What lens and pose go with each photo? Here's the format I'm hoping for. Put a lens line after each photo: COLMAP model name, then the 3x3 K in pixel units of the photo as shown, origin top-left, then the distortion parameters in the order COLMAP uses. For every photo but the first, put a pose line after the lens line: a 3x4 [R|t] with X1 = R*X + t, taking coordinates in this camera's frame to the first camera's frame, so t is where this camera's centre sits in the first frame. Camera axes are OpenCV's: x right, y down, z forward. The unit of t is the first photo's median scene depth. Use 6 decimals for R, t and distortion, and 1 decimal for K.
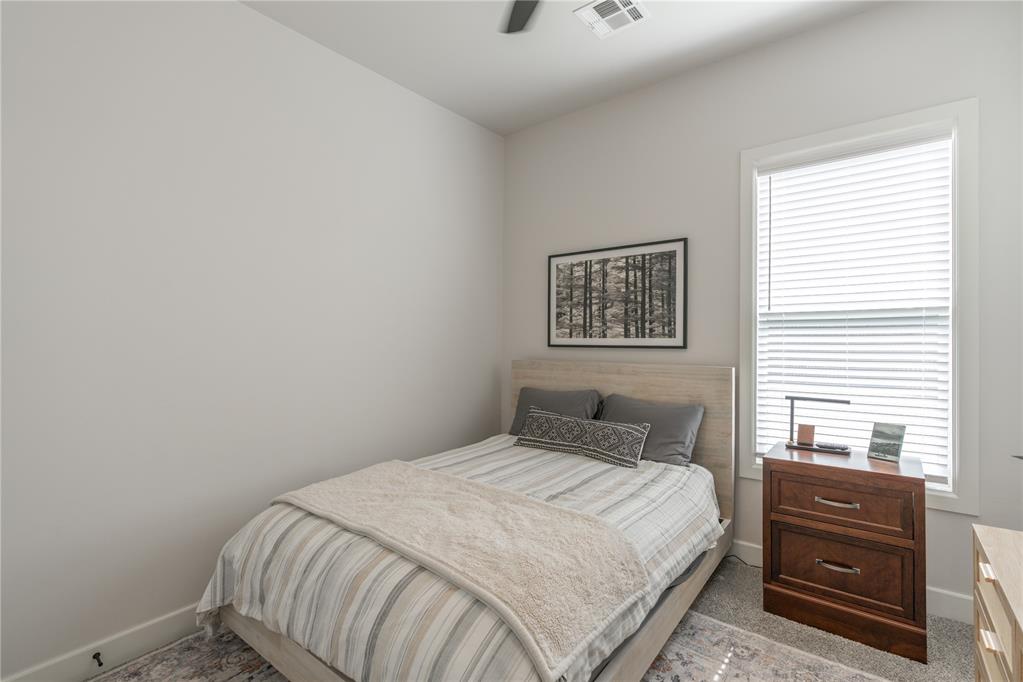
lens RADIAL K [[464.6, 0, 505.9], [0, 464.6, 335.7], [0, 0, 1]] dist [0.000013, 0.000699]
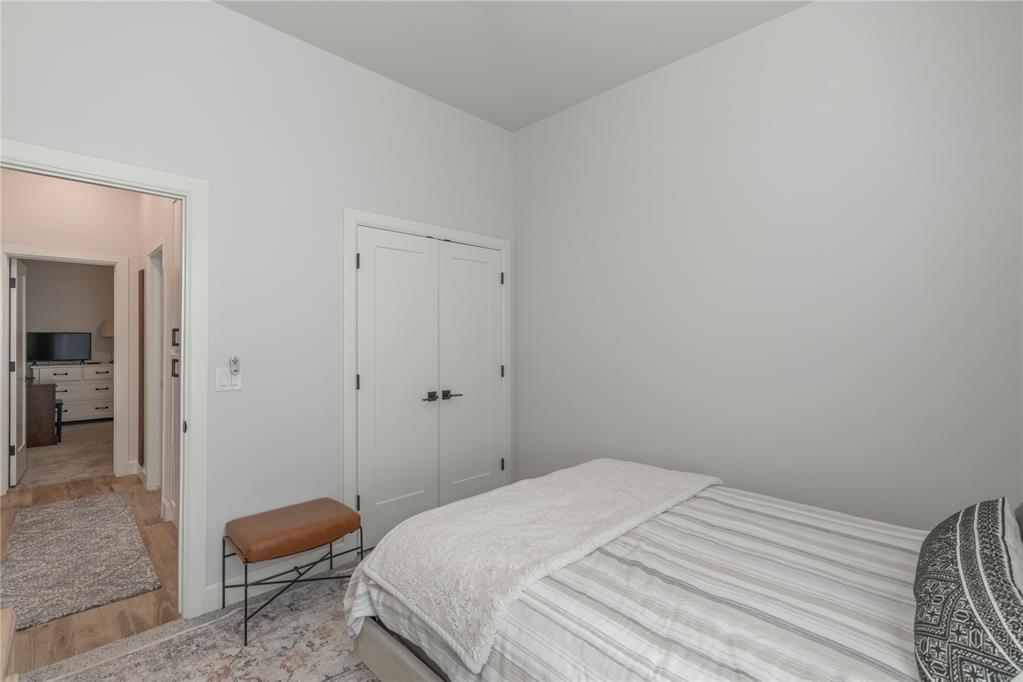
lens RADIAL K [[464.6, 0, 505.9], [0, 464.6, 335.7], [0, 0, 1]] dist [0.000013, 0.000699]
pose [[-0.124966, 0.008654, -0.992123, 0.776063], [-0.000090, 0.999962, 0.008734, -0.003569], [0.992161, 0.001181, -0.124961, 0.847253]]
